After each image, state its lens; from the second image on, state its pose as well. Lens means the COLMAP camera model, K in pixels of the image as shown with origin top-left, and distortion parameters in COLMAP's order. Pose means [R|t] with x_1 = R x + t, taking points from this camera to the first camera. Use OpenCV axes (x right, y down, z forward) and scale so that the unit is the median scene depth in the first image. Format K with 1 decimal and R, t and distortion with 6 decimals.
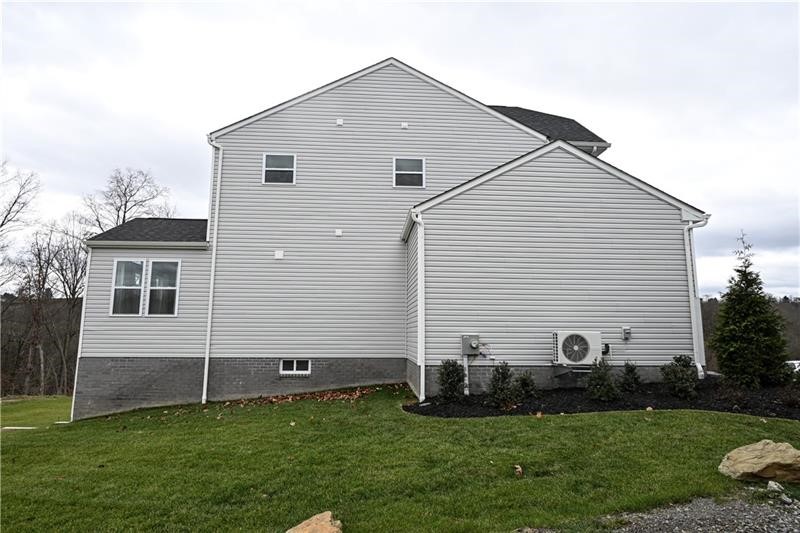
lens RADIAL K [[471.0, 0, 400.0], [0, 471.0, 266.5], [0, 0, 1]] dist [-0.001076, 0.000143]
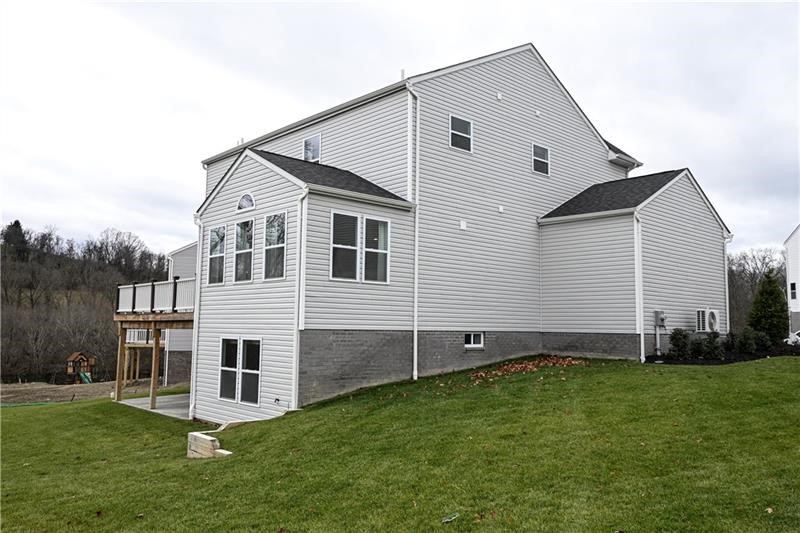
lens RADIAL K [[638.4, 0, 400.0], [0, 638.4, 266.5], [0, 0, 1]] dist [0.001343, 0.000462]
pose [[0.776991, 0.065650, 0.626079, -1.206576], [-0.099636, 0.994836, 0.019335, 0.047952], [-0.621577, -0.077403, 0.779520, 0.059085]]
